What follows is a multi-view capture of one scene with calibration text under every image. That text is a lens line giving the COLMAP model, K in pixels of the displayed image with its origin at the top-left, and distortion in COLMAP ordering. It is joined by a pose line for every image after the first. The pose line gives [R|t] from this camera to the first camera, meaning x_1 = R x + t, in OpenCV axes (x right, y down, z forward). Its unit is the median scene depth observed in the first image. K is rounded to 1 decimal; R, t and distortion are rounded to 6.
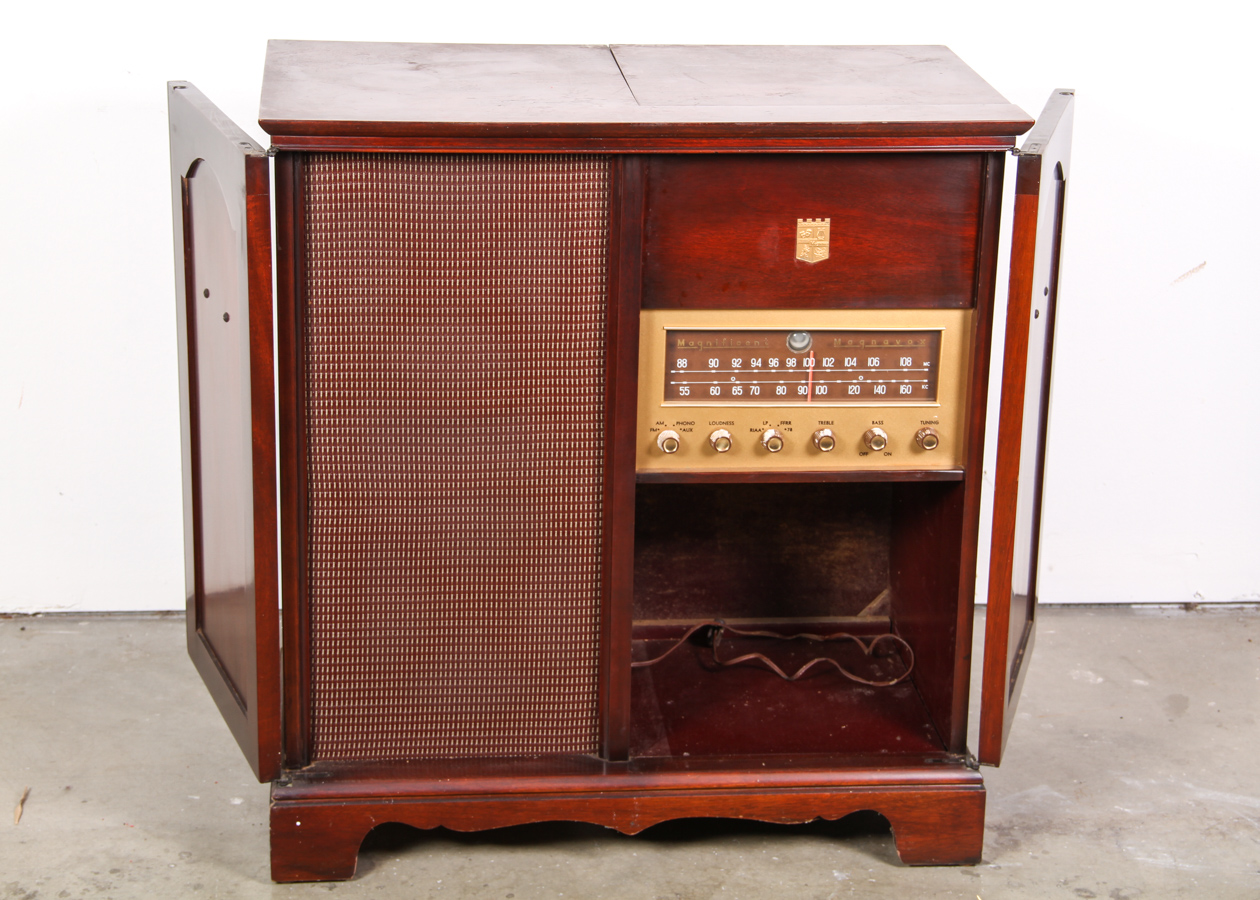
lens RADIAL K [[2733.2, 0, 630.0], [0, 2733.2, 450.0], [0, 0, 1]] dist [0.305328, -0.073272]
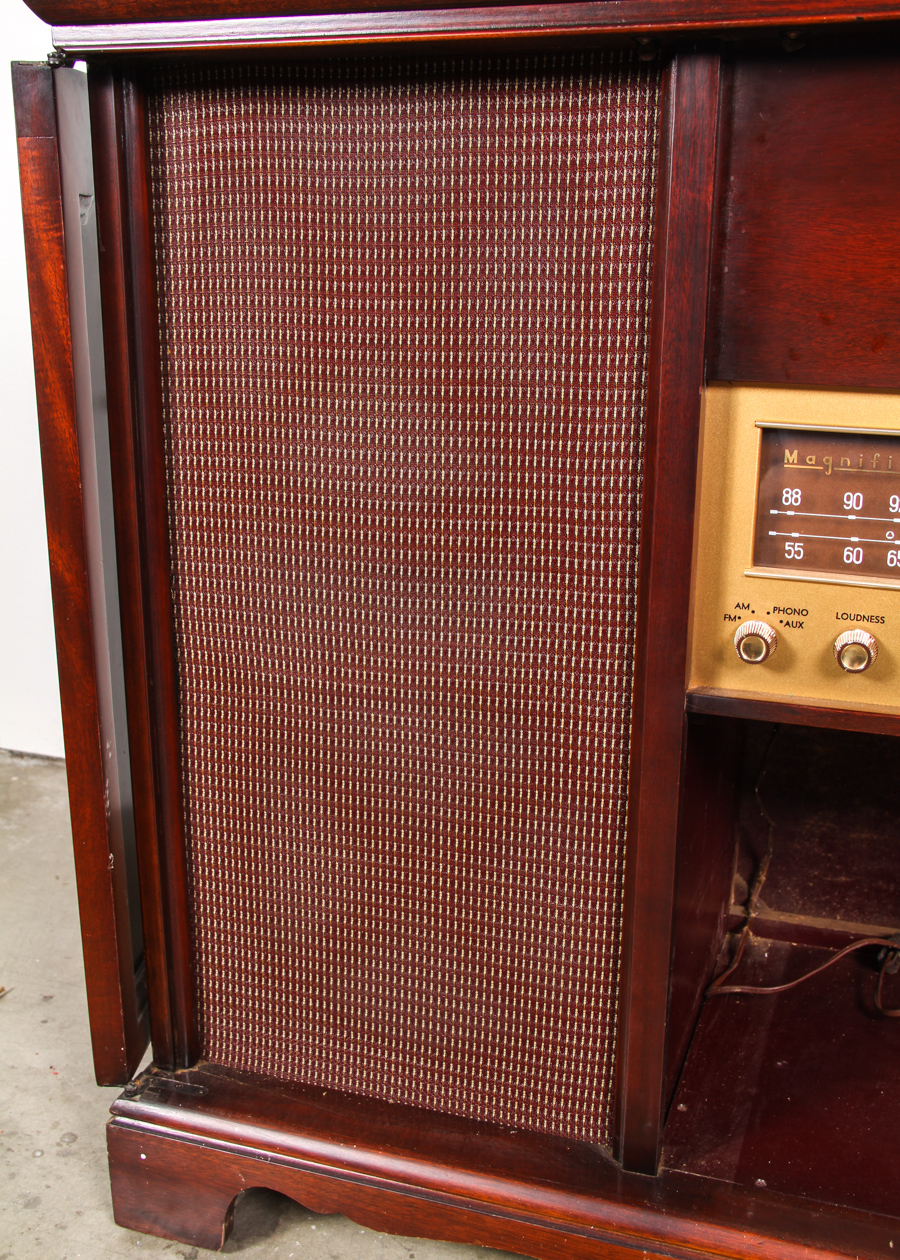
lens RADIAL K [[1386.6, 0, 448.4], [0, 1386.6, 647.9], [0, 0, 1]] dist [-0.093310, 0.205240]
pose [[0.909126, 0.101305, -0.404013, 0.068581], [-0.113978, 0.993456, -0.007372, 0.006973], [0.400622, 0.052750, 0.914723, 0.717176]]
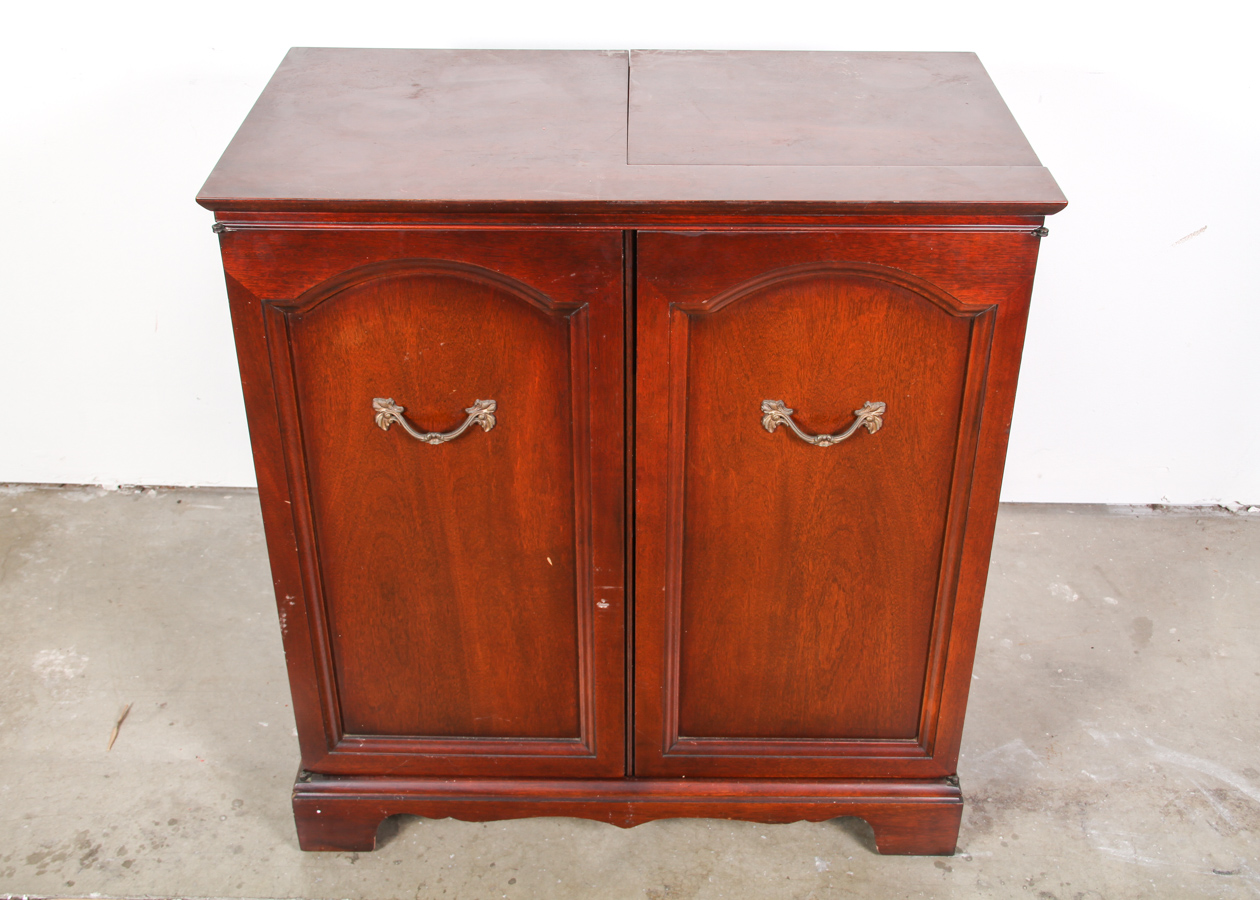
lens RADIAL K [[1489.8, 0, 630.0], [0, 1489.8, 450.0], [0, 0, 1]] dist [-0.057956, 0.205450]
pose [[0.994160, 0.039745, -0.100331, 0.054883], [-0.014571, 0.970633, 0.240123, -0.145195], [0.106928, -0.237259, 0.965544, 0.480206]]
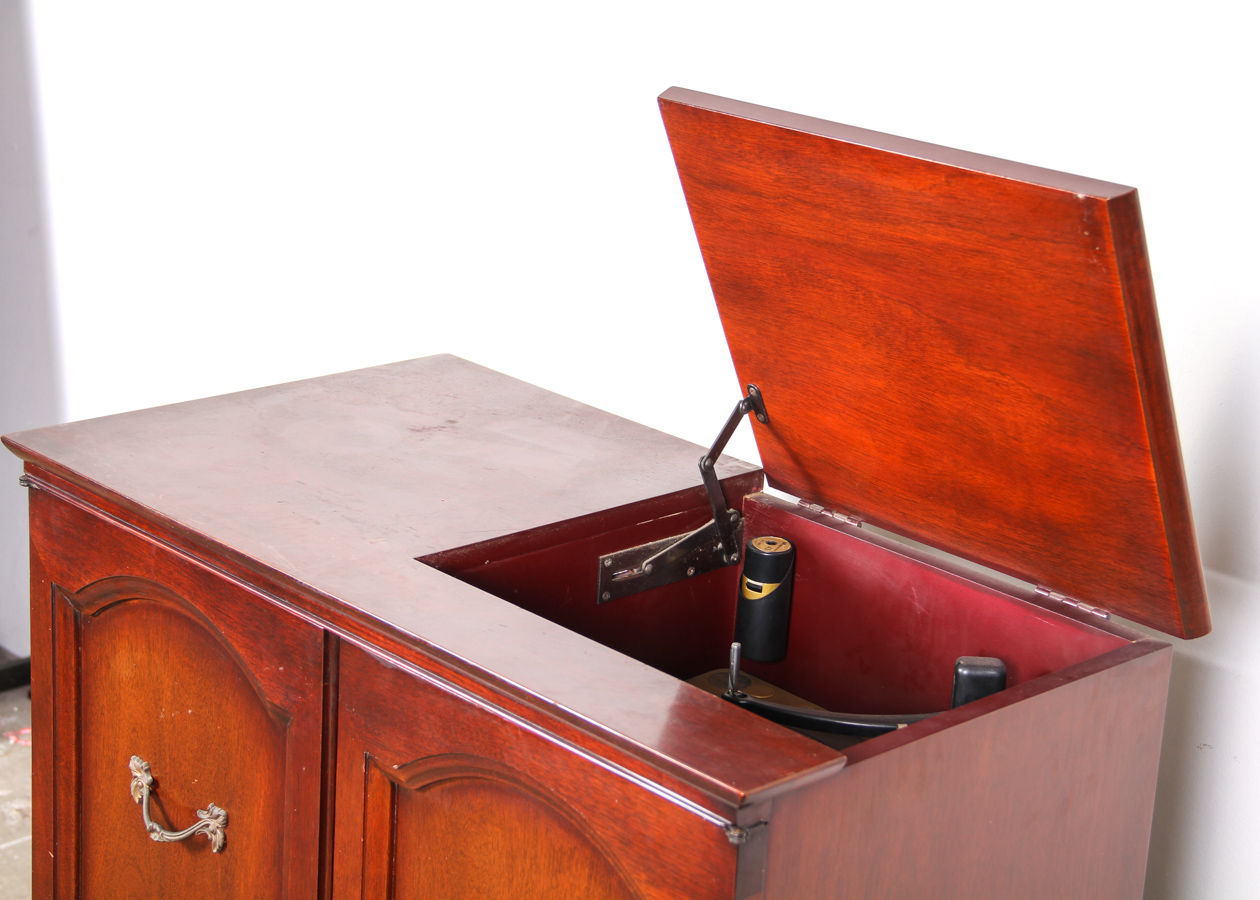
lens RADIAL K [[2437.3, 0, 629.2], [0, 2437.3, 494.6], [0, 0, 1]] dist [0.334351, 0.070791]
pose [[0.615516, 0.265395, -0.742095, 0.448685], [-0.289735, 0.951858, 0.100098, -0.204916], [0.732935, 0.153399, 0.662779, 0.616085]]
